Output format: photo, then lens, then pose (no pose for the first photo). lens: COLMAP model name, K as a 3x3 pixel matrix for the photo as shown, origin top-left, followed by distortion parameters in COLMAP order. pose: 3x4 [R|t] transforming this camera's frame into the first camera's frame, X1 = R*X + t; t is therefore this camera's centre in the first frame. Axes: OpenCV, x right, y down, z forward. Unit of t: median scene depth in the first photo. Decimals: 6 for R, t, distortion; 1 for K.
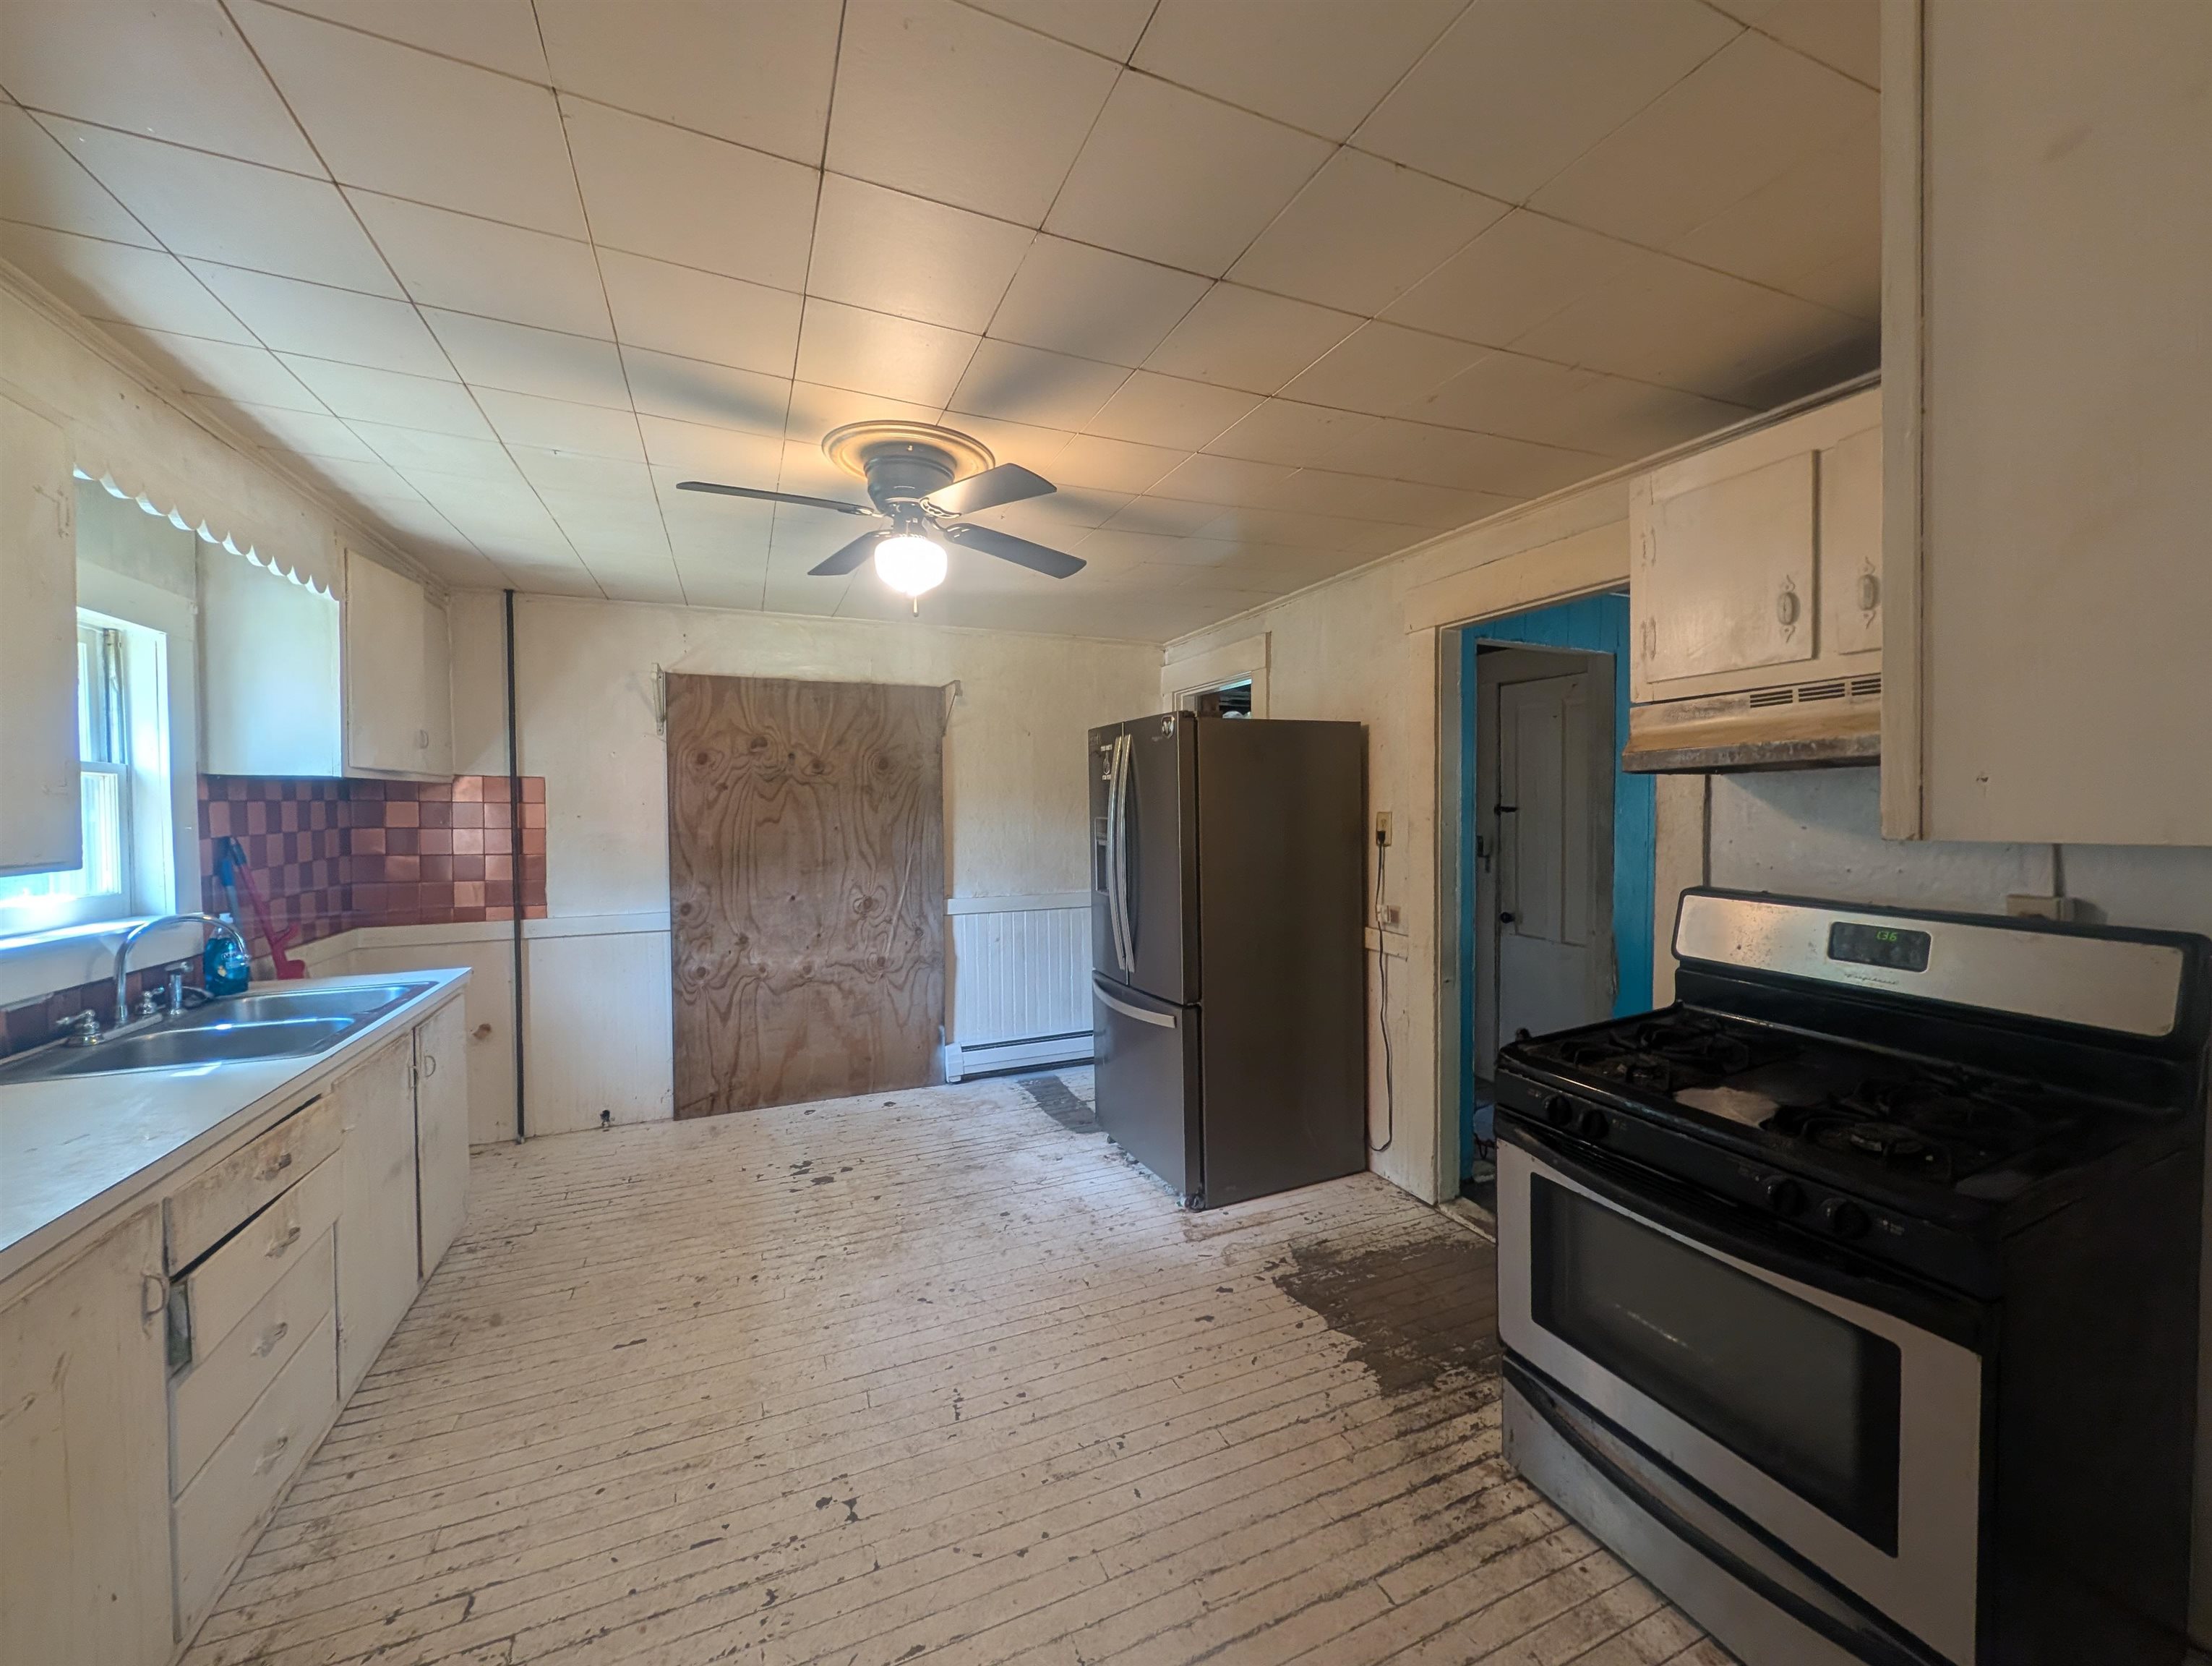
lens RADIAL K [[856.5, 0, 1105.3], [0, 856.5, 832.4], [0, 0, 1]] dist [0.001279, 0.000026]
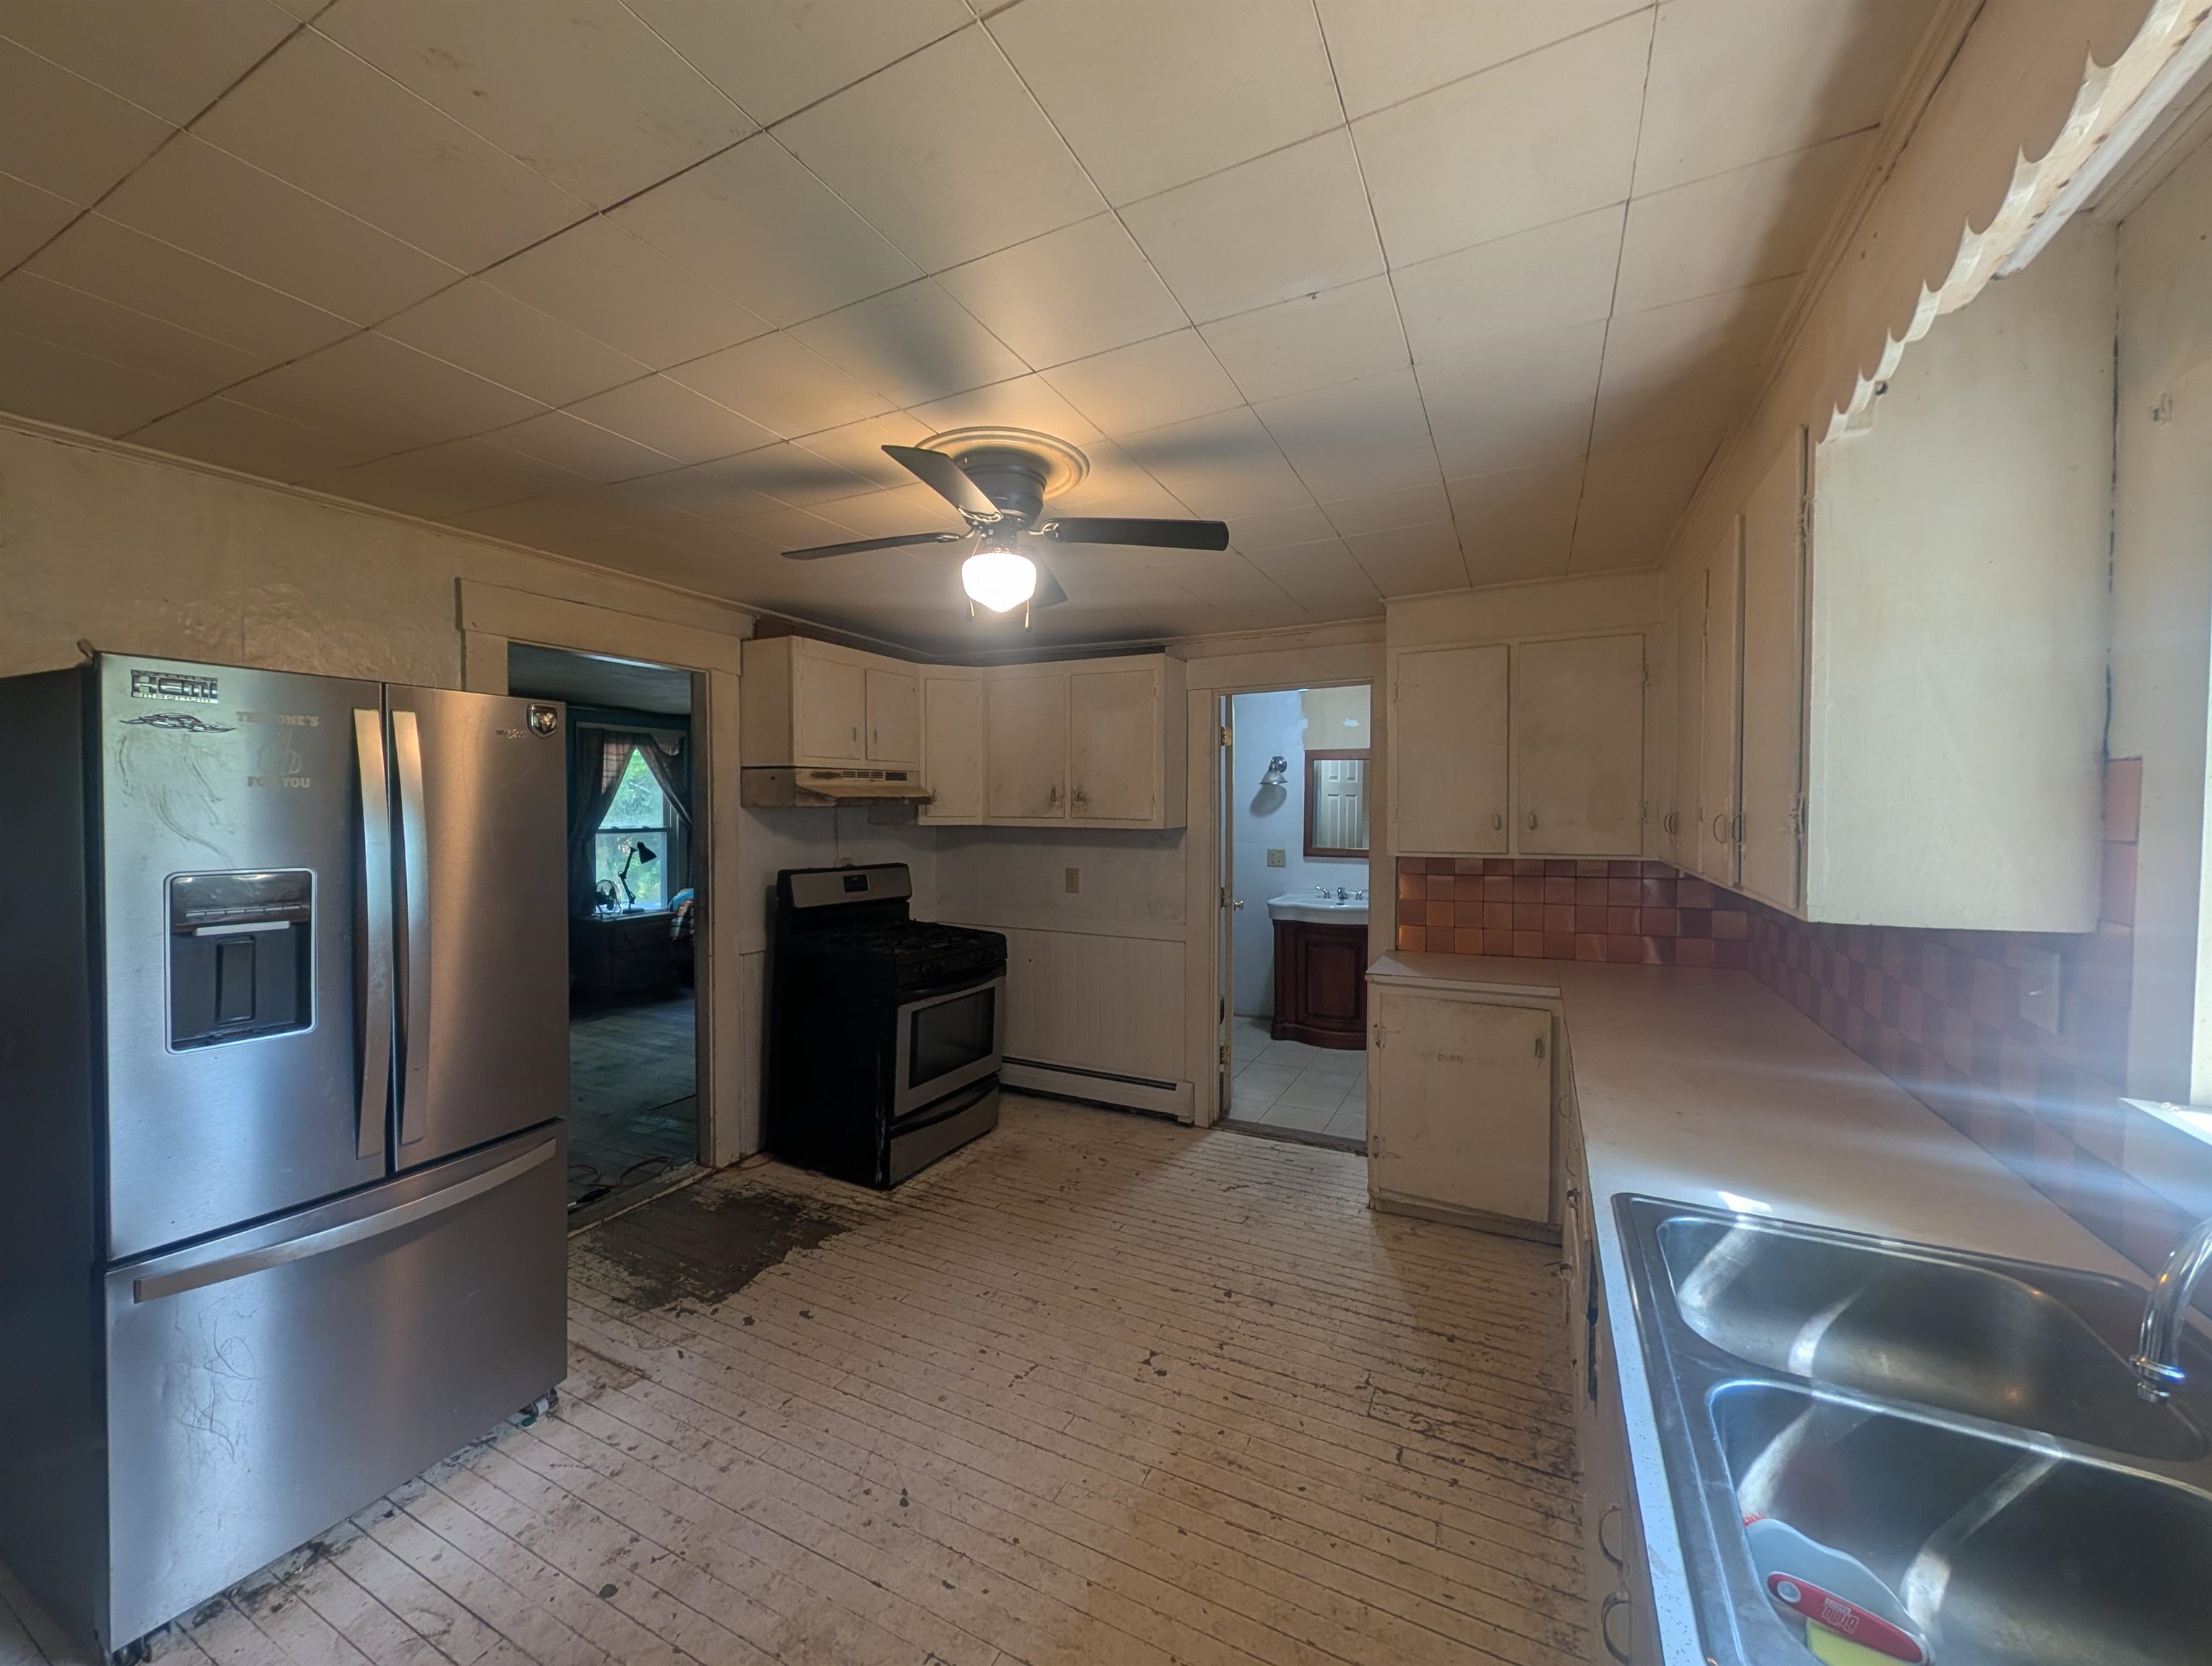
lens RADIAL K [[856.5, 0, 1100.6], [0, 856.5, 824.8], [0, 0, 1]] dist [0.001279, 0.000026]
pose [[-0.643710, -0.012471, 0.765168, -1.118971], [0.022804, 0.999111, 0.035468, -0.080802], [-0.764930, 0.040280, -0.642853, 1.674661]]
